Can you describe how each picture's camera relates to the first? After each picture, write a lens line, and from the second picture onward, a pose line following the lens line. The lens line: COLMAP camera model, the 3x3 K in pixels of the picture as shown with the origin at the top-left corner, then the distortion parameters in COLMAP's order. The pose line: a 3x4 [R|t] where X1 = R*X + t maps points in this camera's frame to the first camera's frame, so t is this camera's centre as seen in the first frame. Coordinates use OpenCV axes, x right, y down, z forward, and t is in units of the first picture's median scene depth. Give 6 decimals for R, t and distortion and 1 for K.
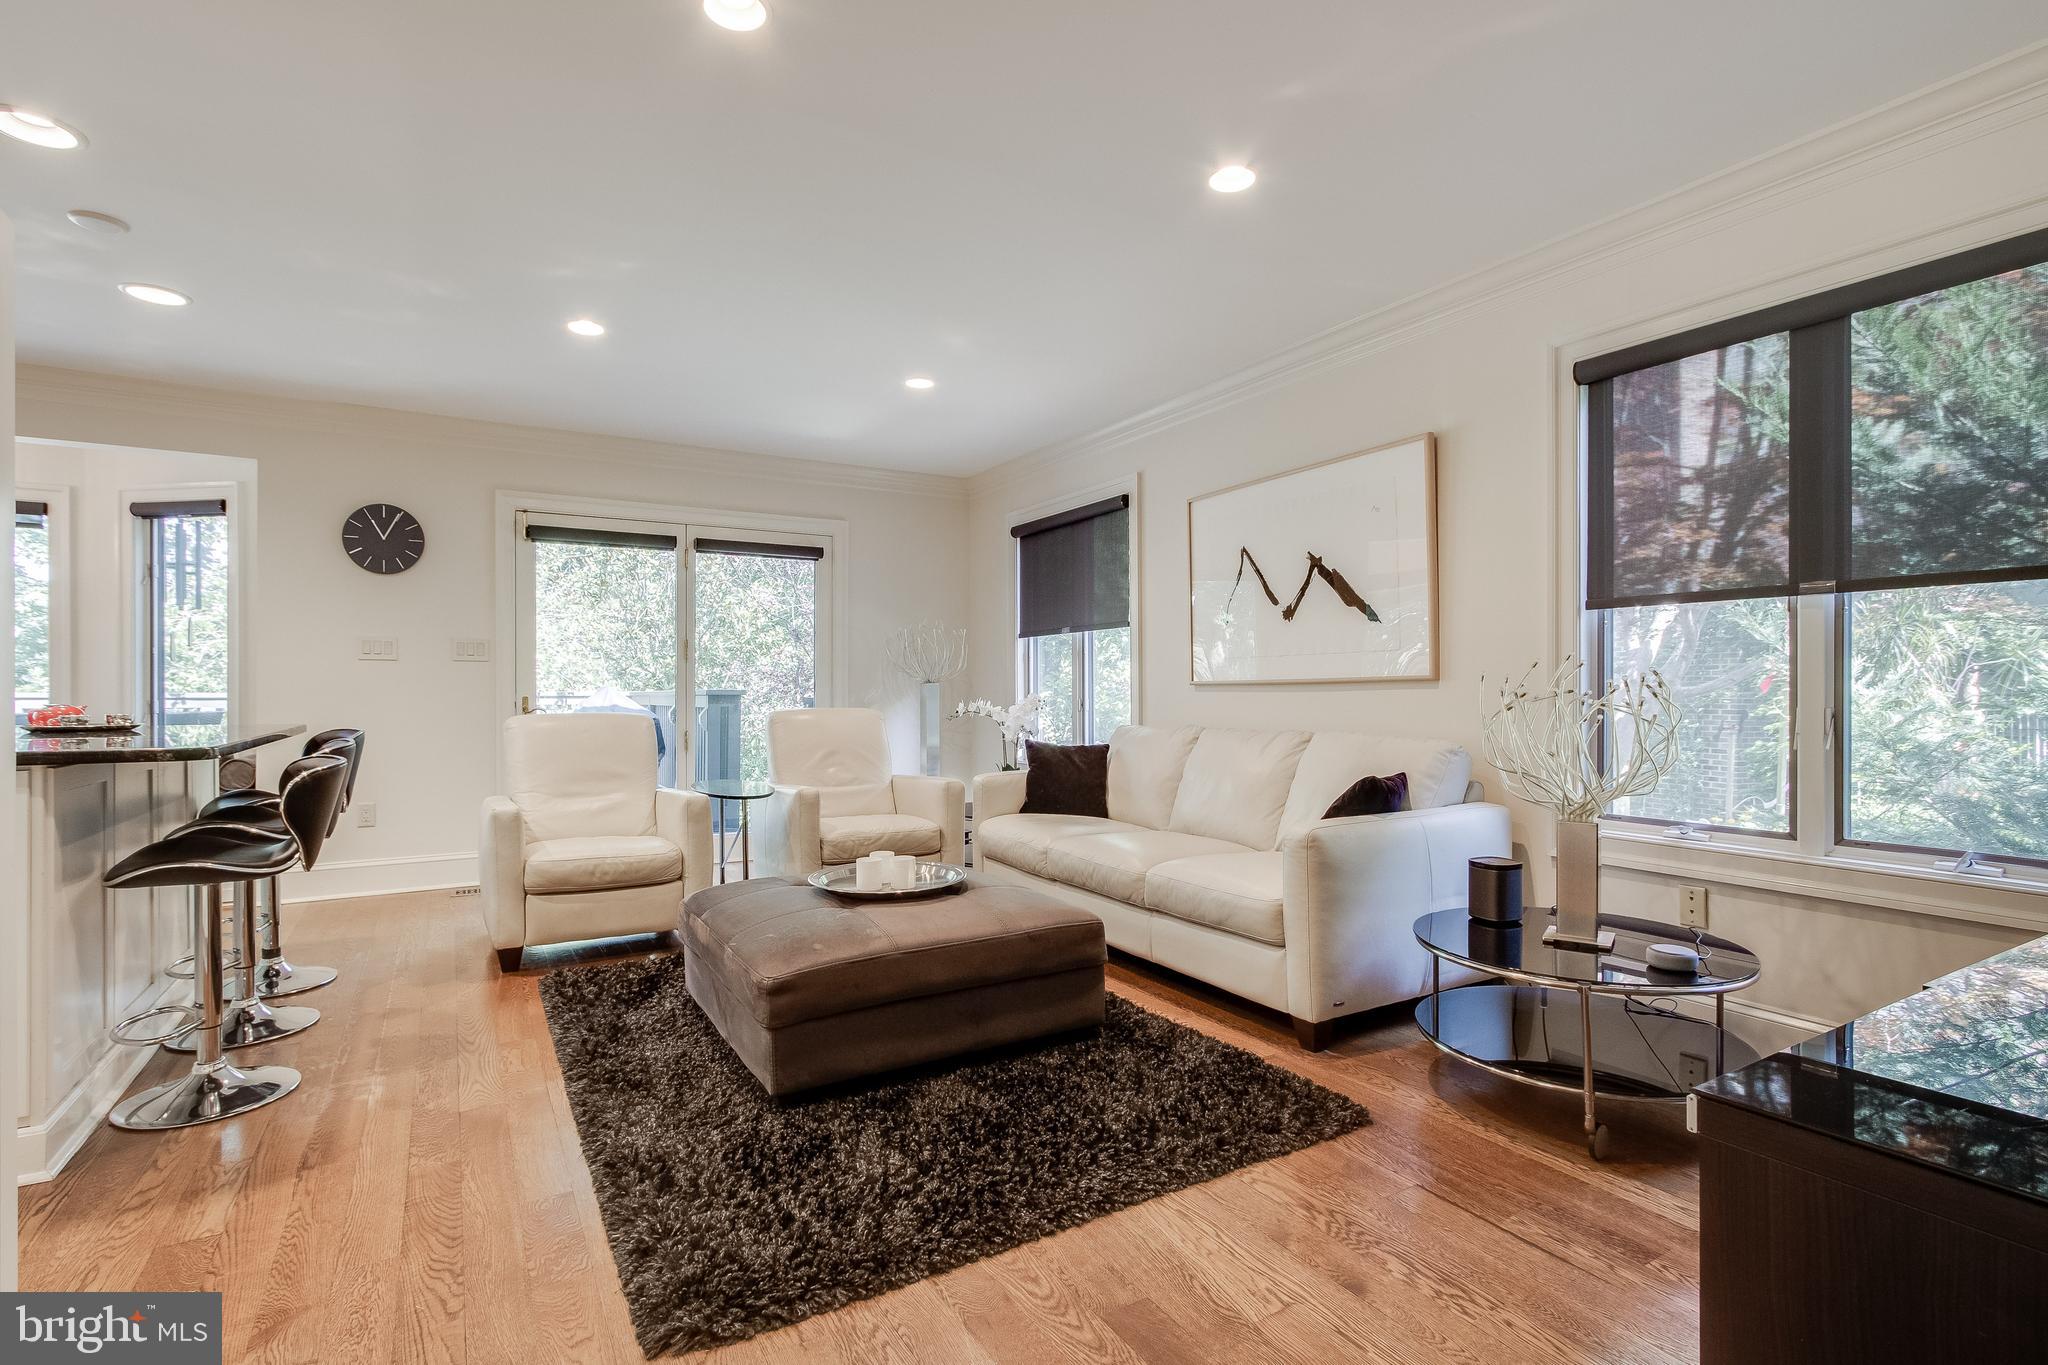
lens RADIAL K [[978.2, 0, 1026.9], [0, 978.2, 689.5], [0, 0, 1]] dist [-0.000686, 0.002187]
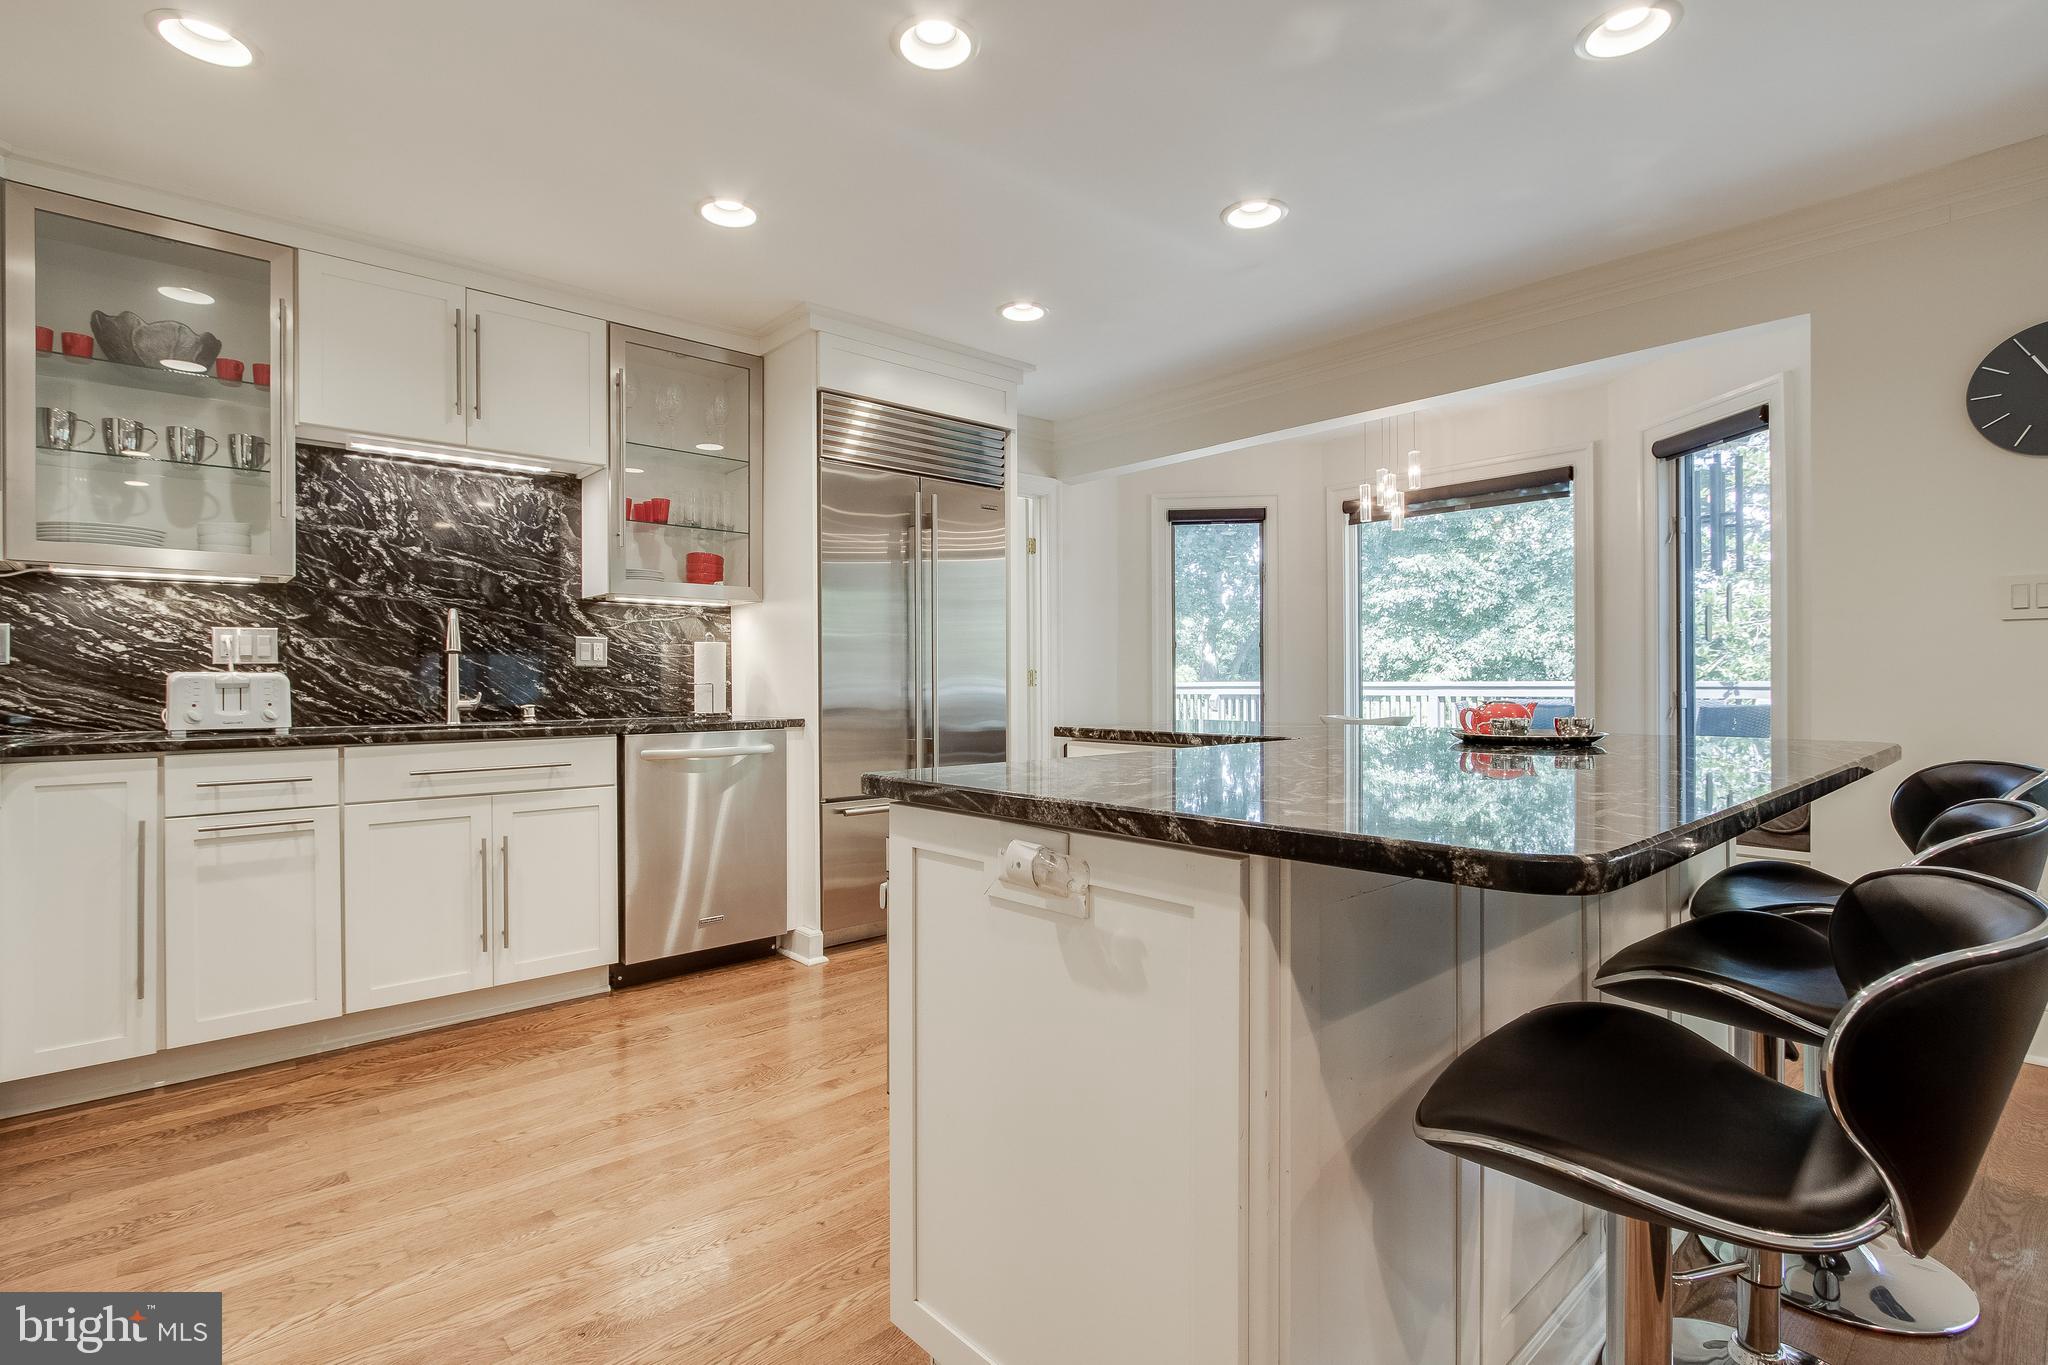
lens RADIAL K [[978.2, 0, 989.5], [0, 978.2, 683.4], [0, 0, 1]] dist [-0.000686, 0.002187]
pose [[0.191008, -0.001854, -0.981587, -0.253359], [0.010411, 0.999946, 0.000137, -0.000258], [0.981533, -0.010246, 0.191017, 0.337862]]
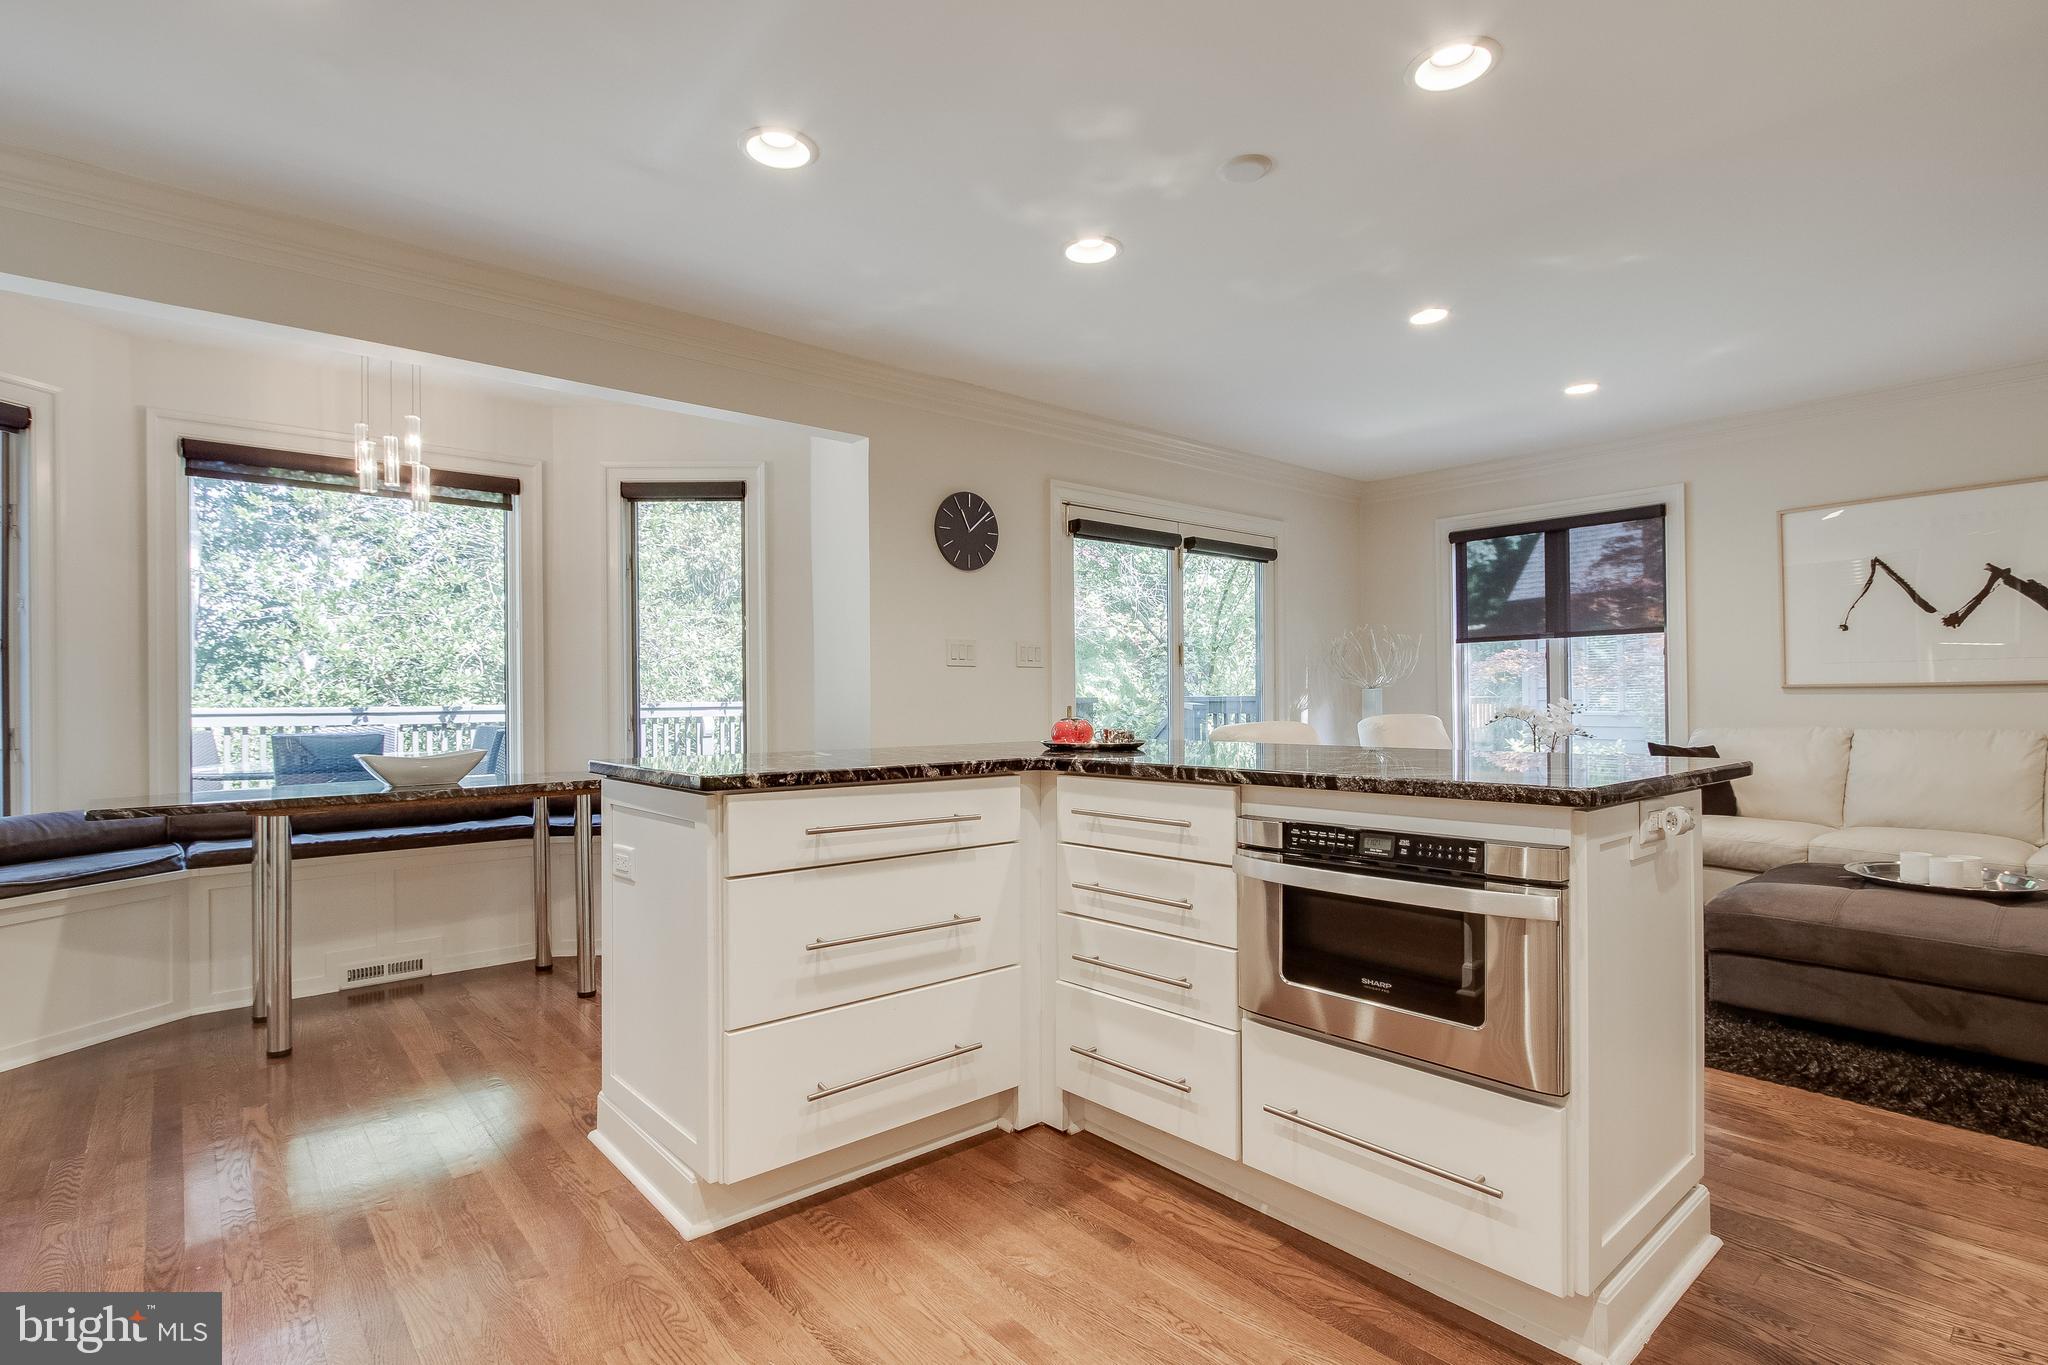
lens RADIAL K [[978.2, 0, 1034.8], [0, 978.2, 691.3], [0, 0, 1]] dist [-0.000686, 0.002187]
pose [[0.983067, -0.007419, 0.183094, -0.769312], [0.007749, 0.999969, -0.001088, -0.004725], [-0.183080, 0.002488, 0.983095, 0.101374]]
